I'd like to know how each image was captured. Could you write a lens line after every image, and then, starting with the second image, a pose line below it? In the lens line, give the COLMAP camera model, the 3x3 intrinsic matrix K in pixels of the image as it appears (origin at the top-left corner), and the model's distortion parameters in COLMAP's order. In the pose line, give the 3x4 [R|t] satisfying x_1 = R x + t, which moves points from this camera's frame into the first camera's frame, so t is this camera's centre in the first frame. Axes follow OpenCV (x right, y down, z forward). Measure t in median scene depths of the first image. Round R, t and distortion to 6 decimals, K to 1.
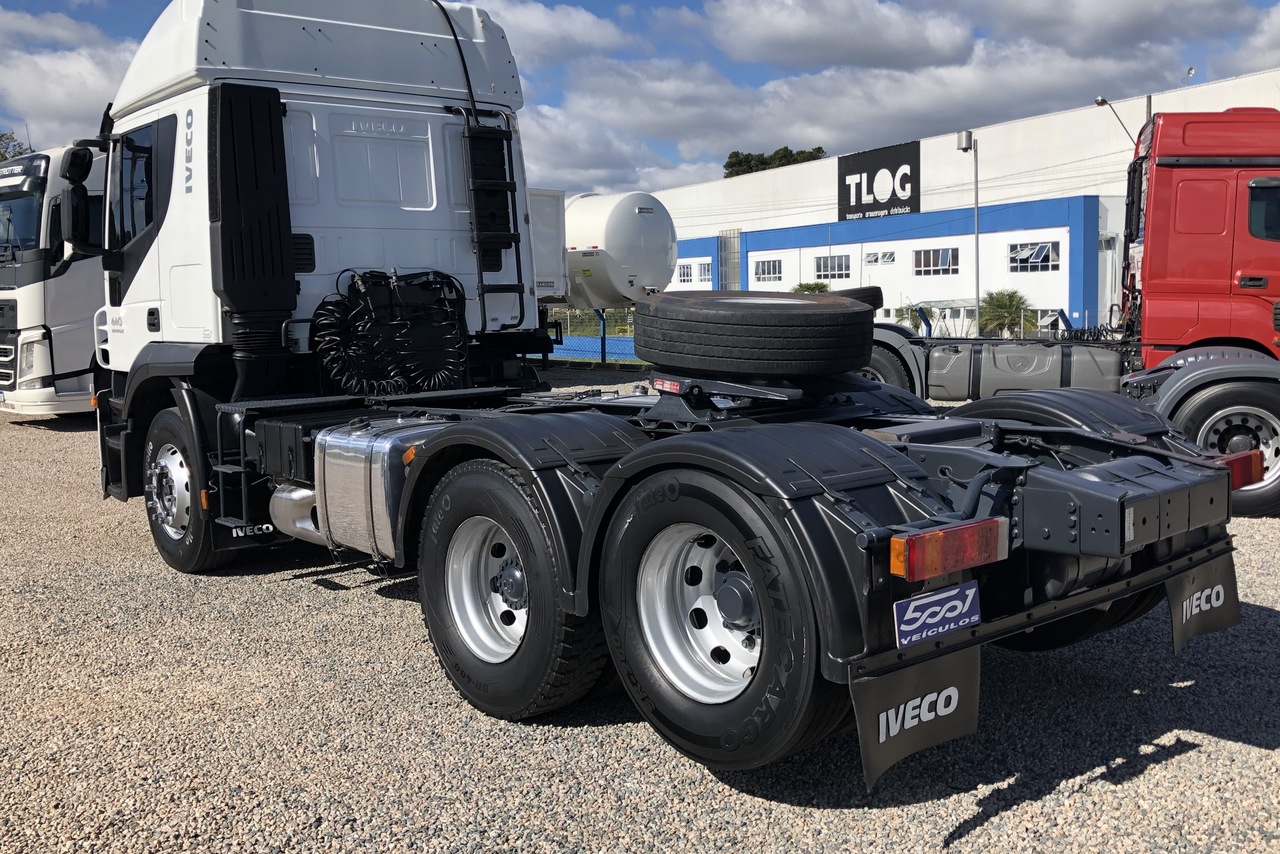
lens RADIAL K [[1232.6, 0, 640.0], [0, 1232.6, 427.0], [0, 0, 1]] dist [0.011450, 0.005438]
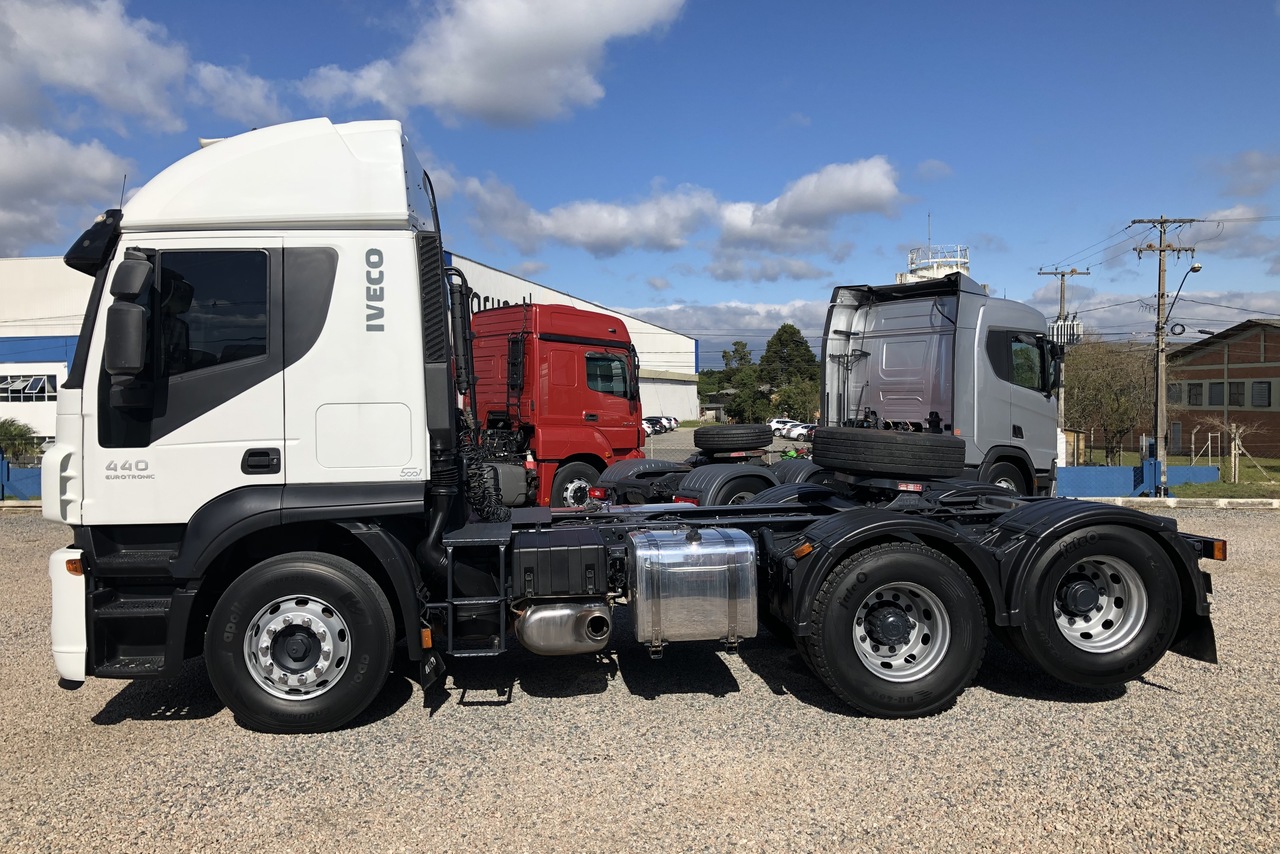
lens RADIAL K [[1034.0, 0, 640.0], [0, 1034.0, 427.0], [0, 0, 1]] dist [0.078966, -0.209705]
pose [[0.591467, -0.004469, 0.806316, -1.445681], [0.086255, 0.994597, -0.057759, -0.073269], [-0.801702, 0.103711, 0.588658, 0.543624]]
